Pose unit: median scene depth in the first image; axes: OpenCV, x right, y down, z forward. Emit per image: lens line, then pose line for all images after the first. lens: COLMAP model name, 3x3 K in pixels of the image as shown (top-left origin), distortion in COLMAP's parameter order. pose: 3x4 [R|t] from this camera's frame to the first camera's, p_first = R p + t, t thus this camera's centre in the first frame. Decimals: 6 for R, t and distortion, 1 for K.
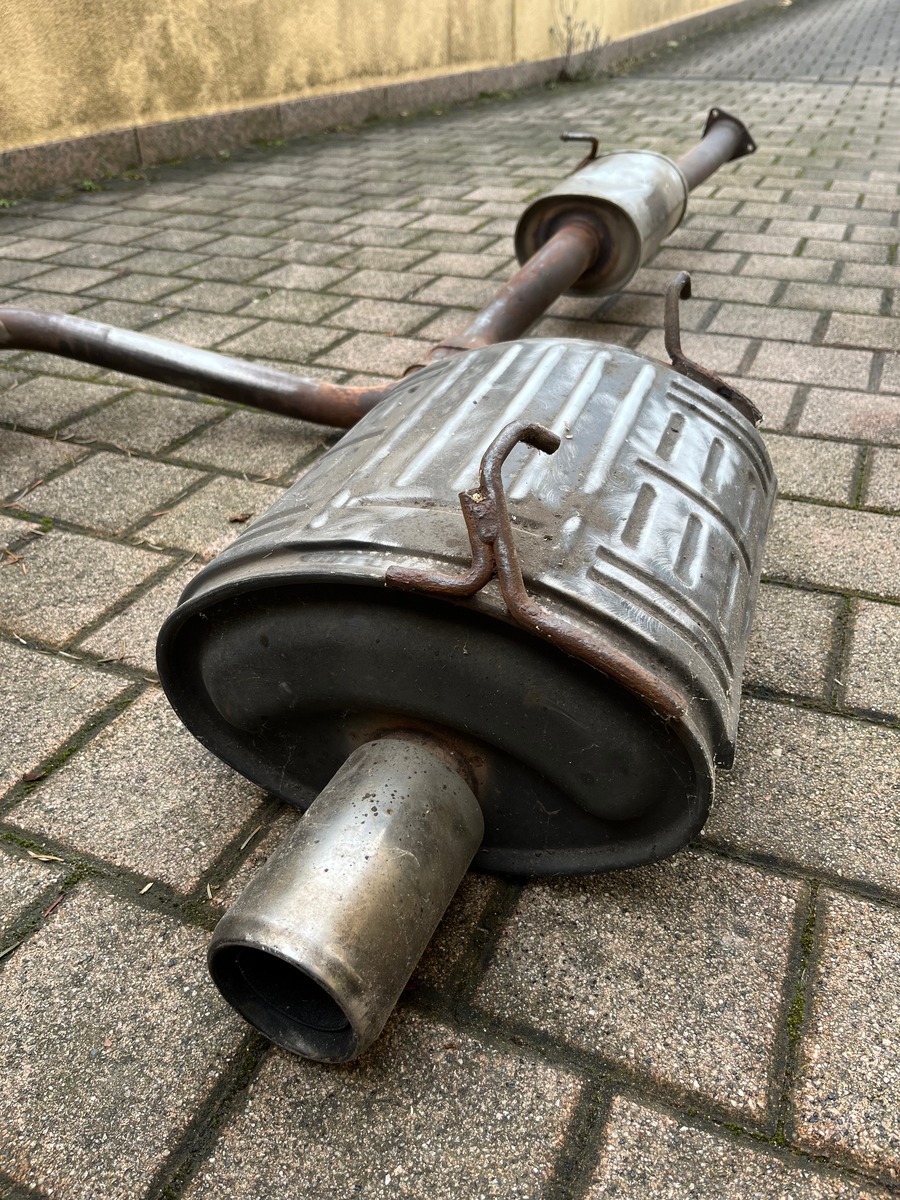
lens RADIAL K [[924.1, 0, 450.0], [0, 924.1, 600.0], [0, 0, 1]] dist [-0.002619, -0.001181]
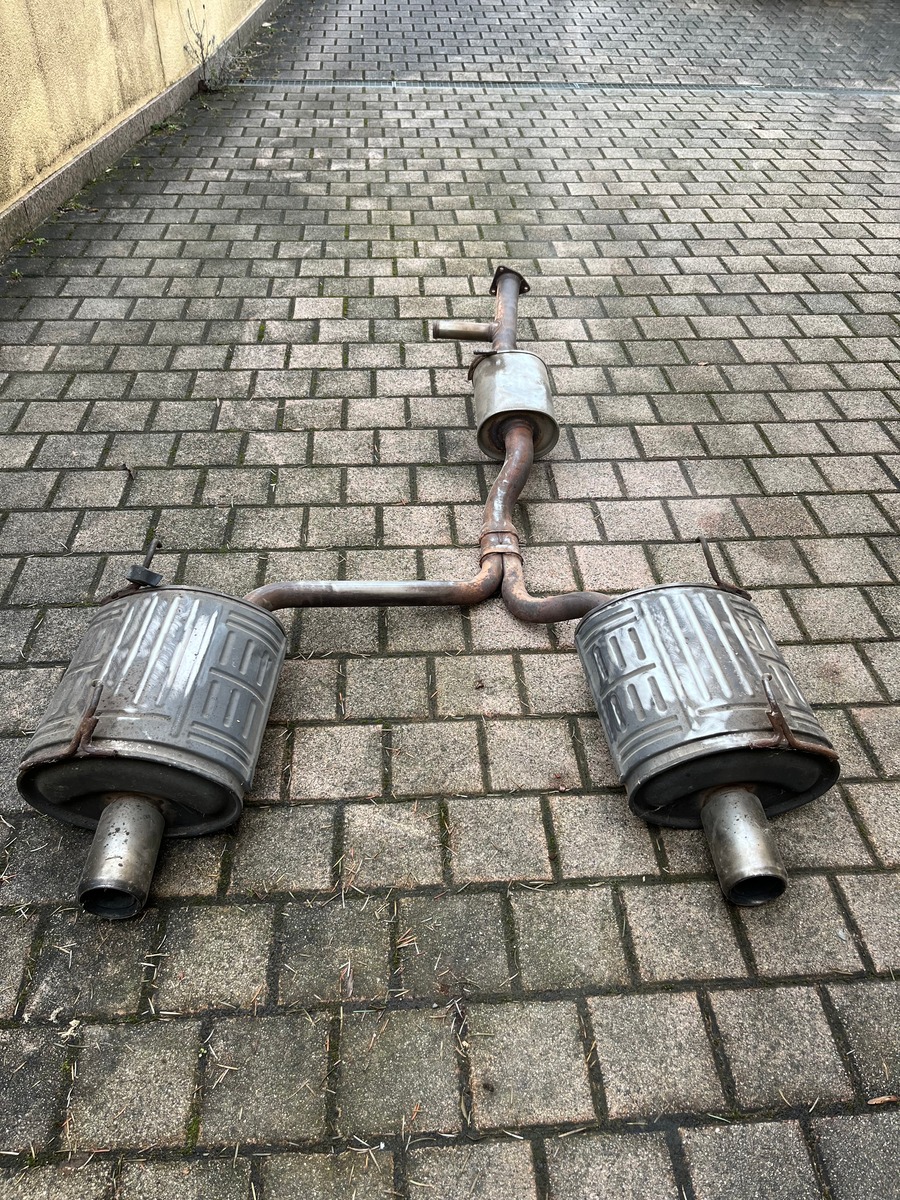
lens RADIAL K [[887.1, 0, 450.0], [0, 887.1, 600.0], [0, 0, 1]] dist [0.020130, -0.004659]
pose [[0.886297, -0.276777, 0.371312, -0.760428], [0.226212, 0.958339, 0.174397, -0.488545], [-0.404112, -0.070572, 0.911983, -0.479138]]
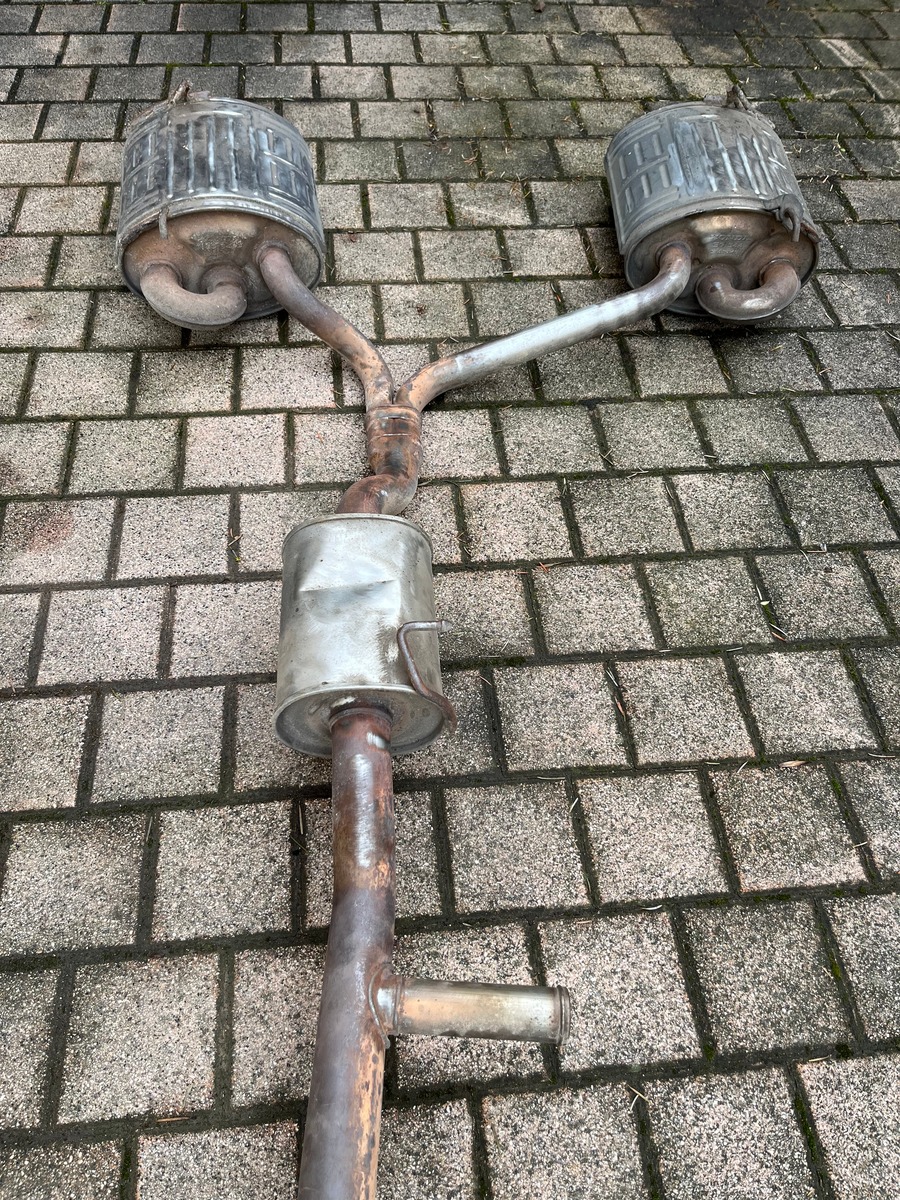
lens RADIAL K [[924.1, 0, 450.0], [0, 924.1, 600.0], [0, 0, 1]] dist [-0.002619, -0.001181]
pose [[-0.867060, 0.395679, -0.302729, 0.415316], [-0.301216, 0.067654, 0.951153, -1.510710], [0.396832, 0.915893, 0.060525, 1.231821]]
